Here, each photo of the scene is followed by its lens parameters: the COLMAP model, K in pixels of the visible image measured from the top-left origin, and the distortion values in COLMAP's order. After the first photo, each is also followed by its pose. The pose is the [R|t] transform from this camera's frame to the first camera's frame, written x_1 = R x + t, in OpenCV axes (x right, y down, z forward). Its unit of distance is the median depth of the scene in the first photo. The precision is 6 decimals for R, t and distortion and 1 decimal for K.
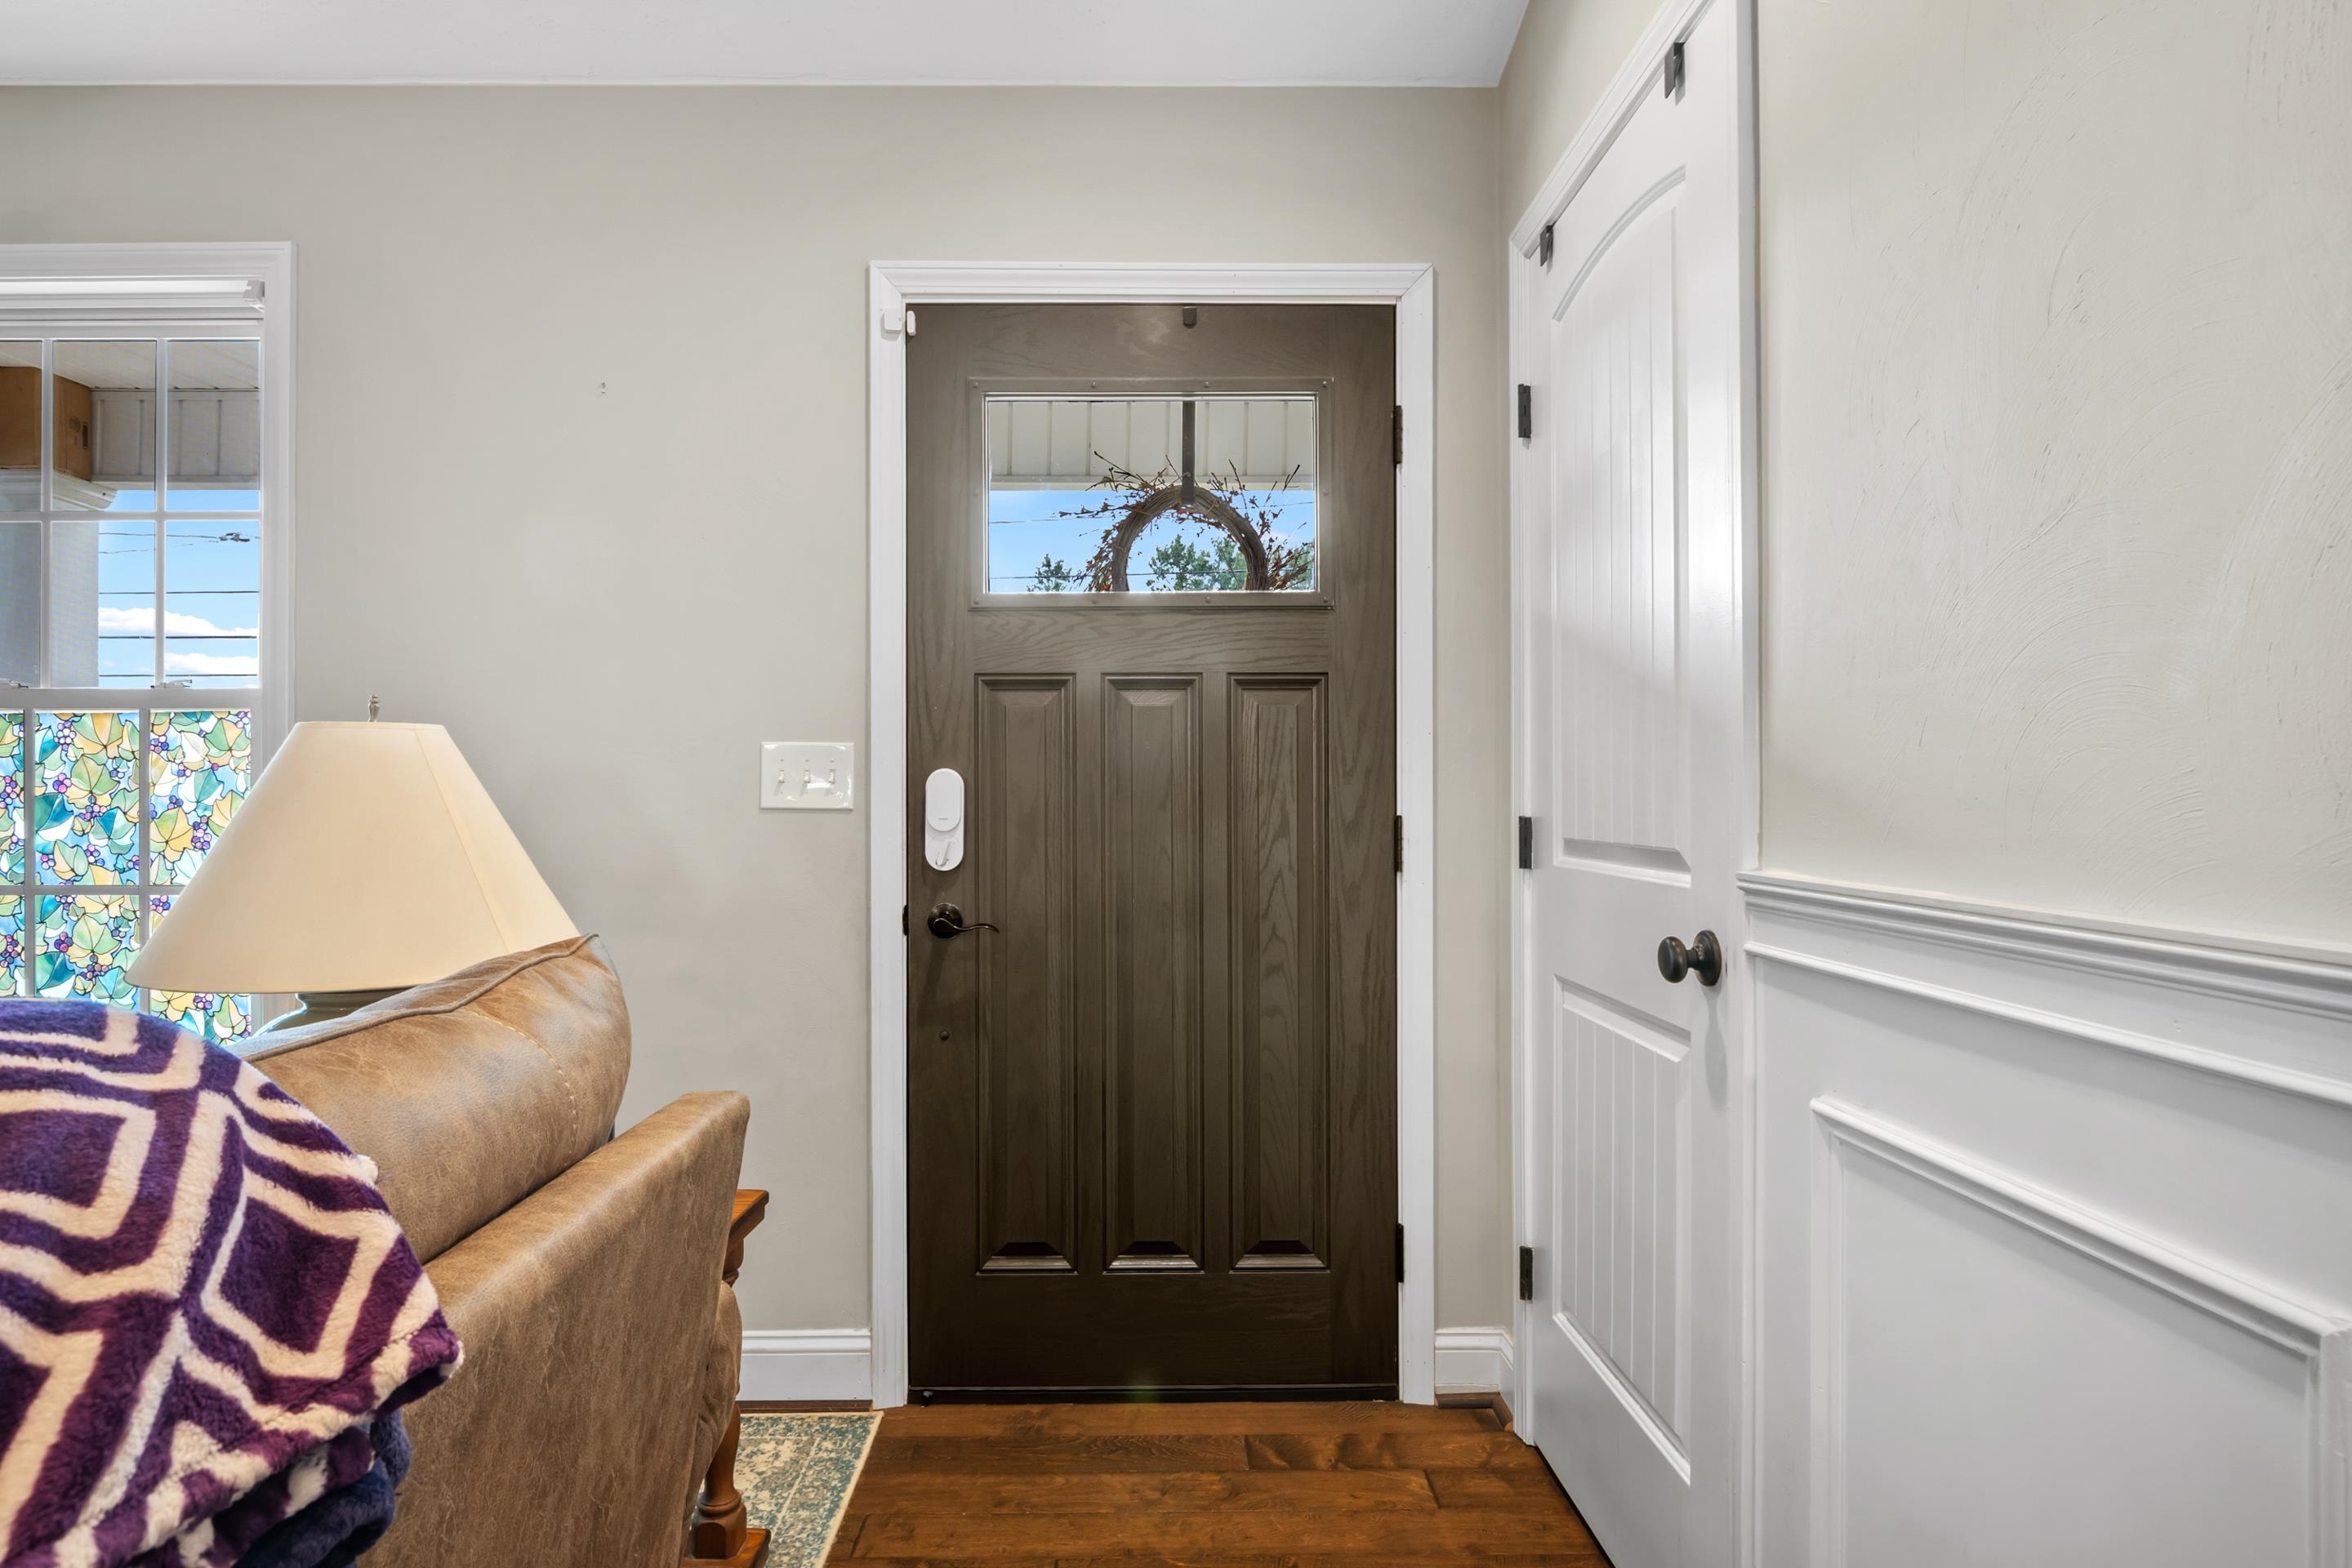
lens RADIAL K [[1338.7, 0, 1167.5], [0, 1338.7, 798.0], [0, 0, 1]] dist [-0.000112, -0.007523]
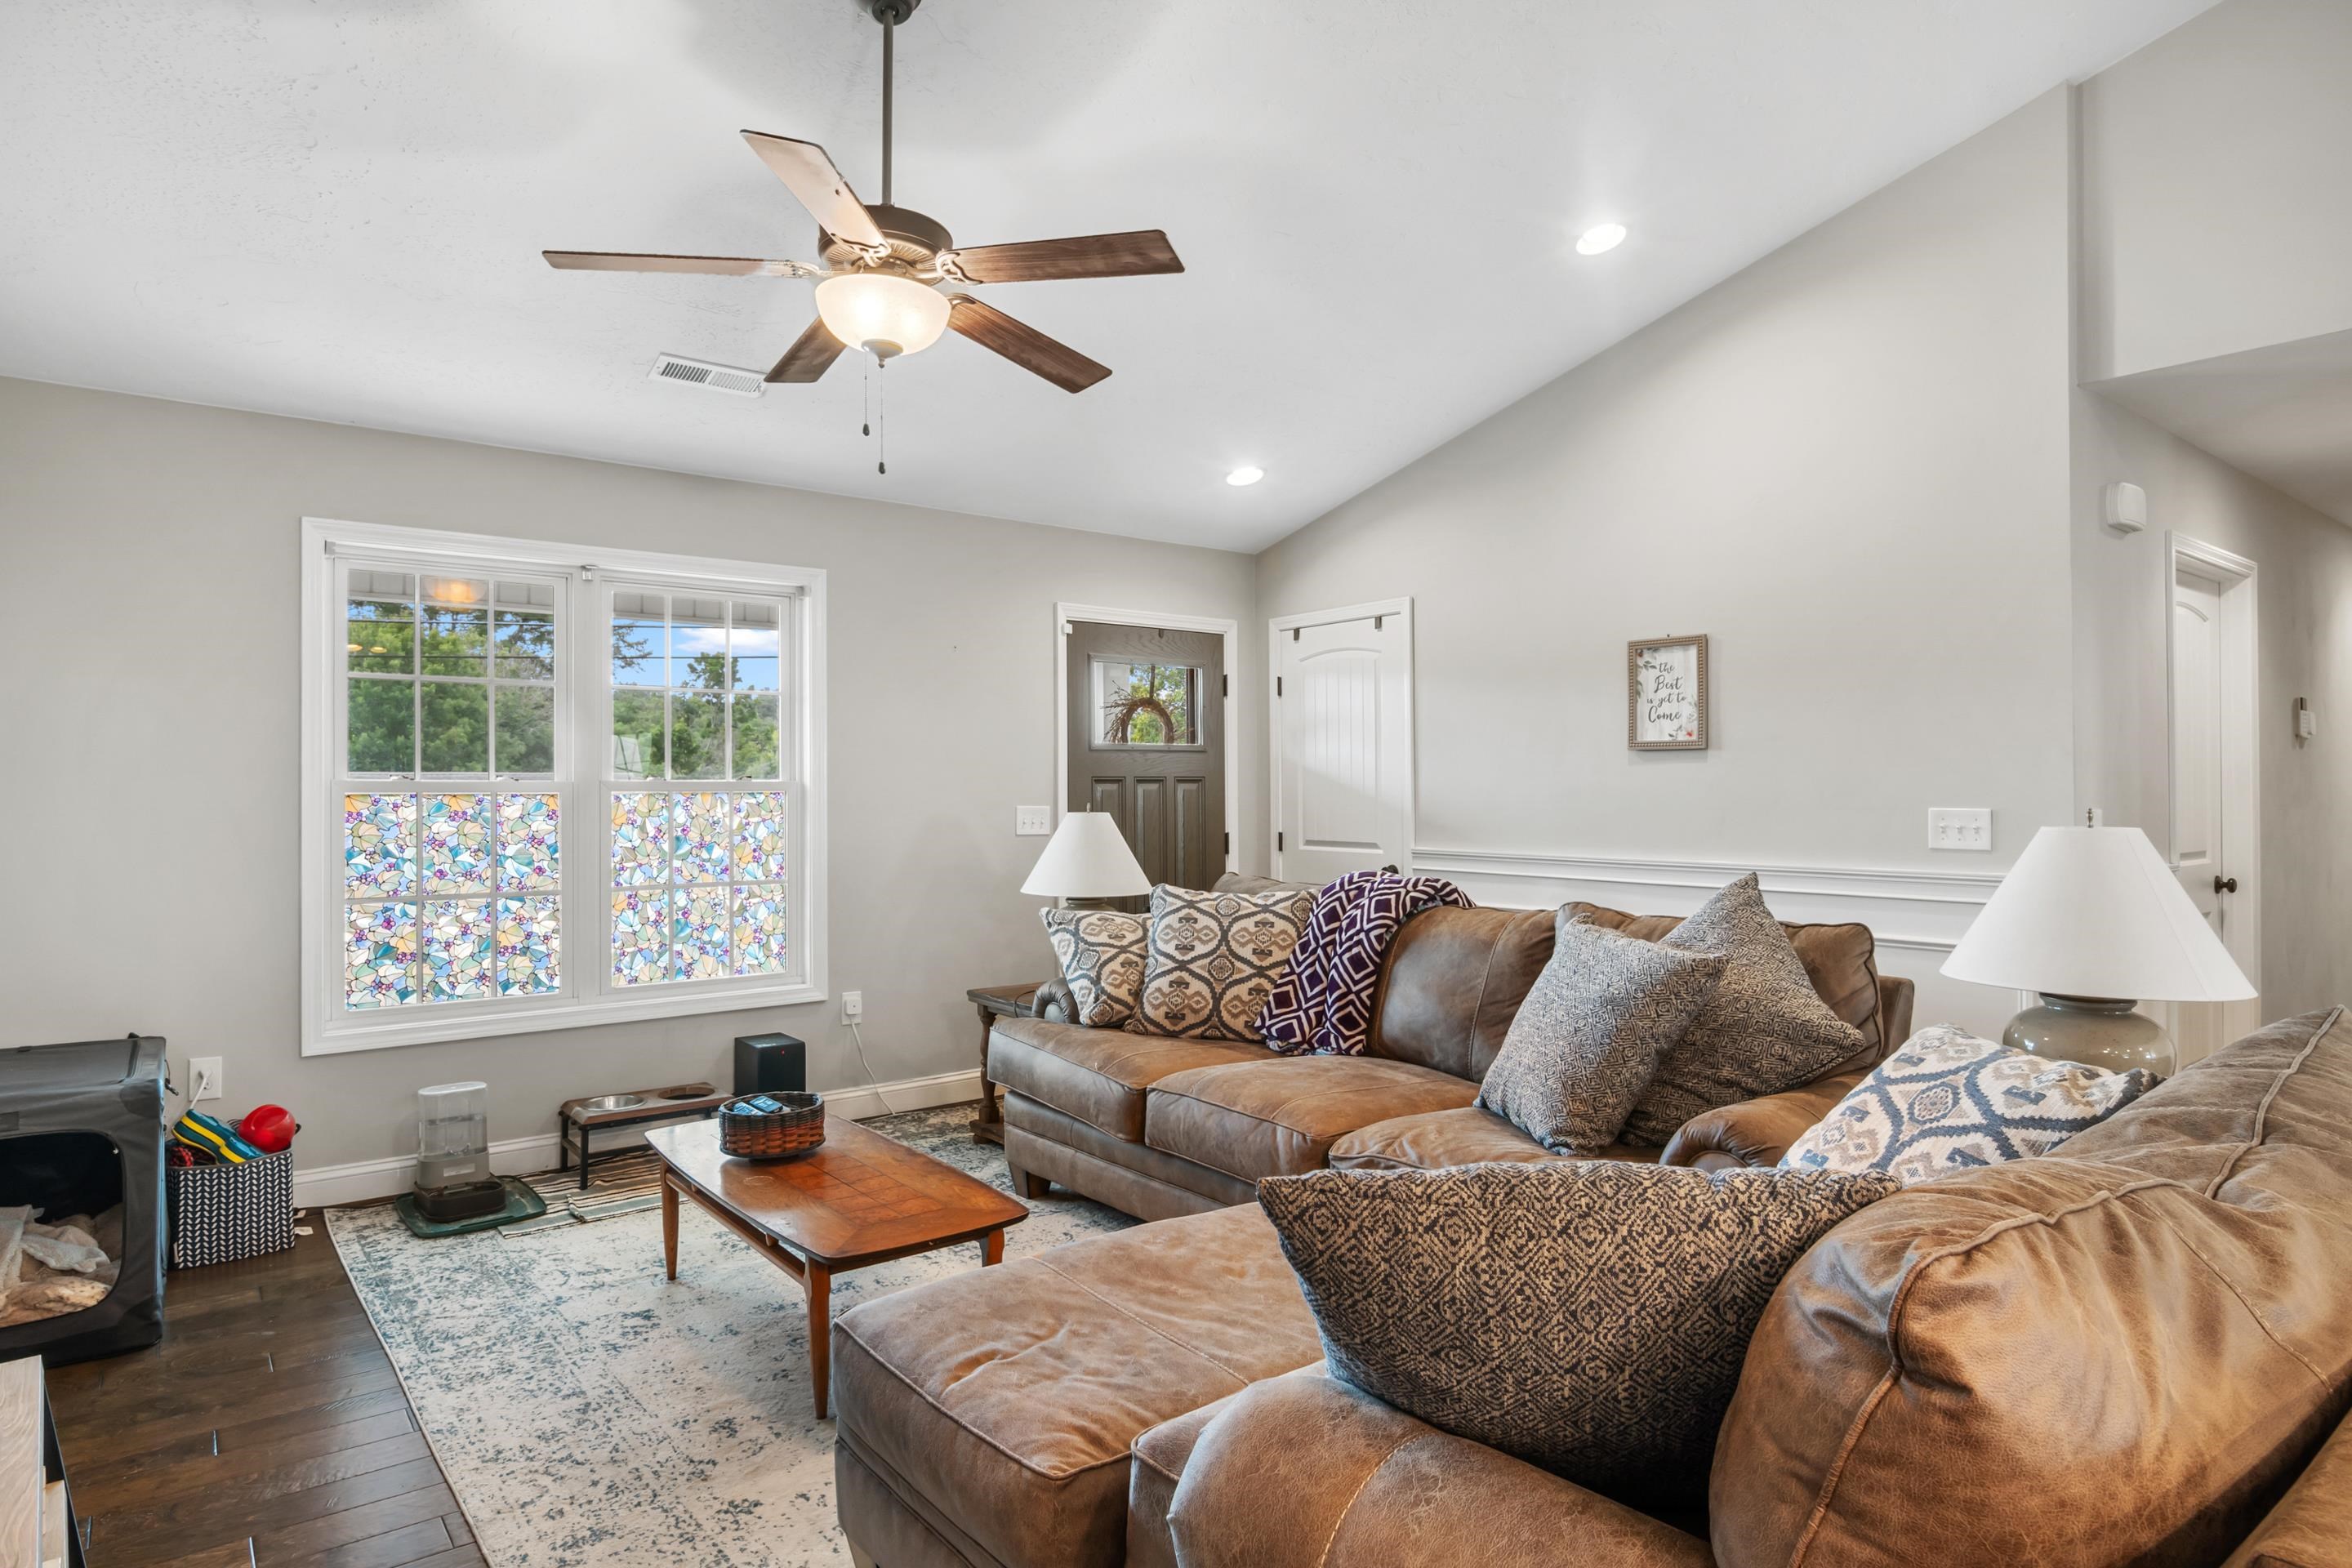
lens RADIAL K [[1338.7, 0, 1184.7], [0, 1338.7, 794.0], [0, 0, 1]] dist [-0.000112, -0.007523]
pose [[0.779700, -0.003933, 0.626140, -1.476100], [0.001302, 0.999988, 0.004660, -0.070996], [-0.626151, -0.002818, 0.779696, -0.949007]]
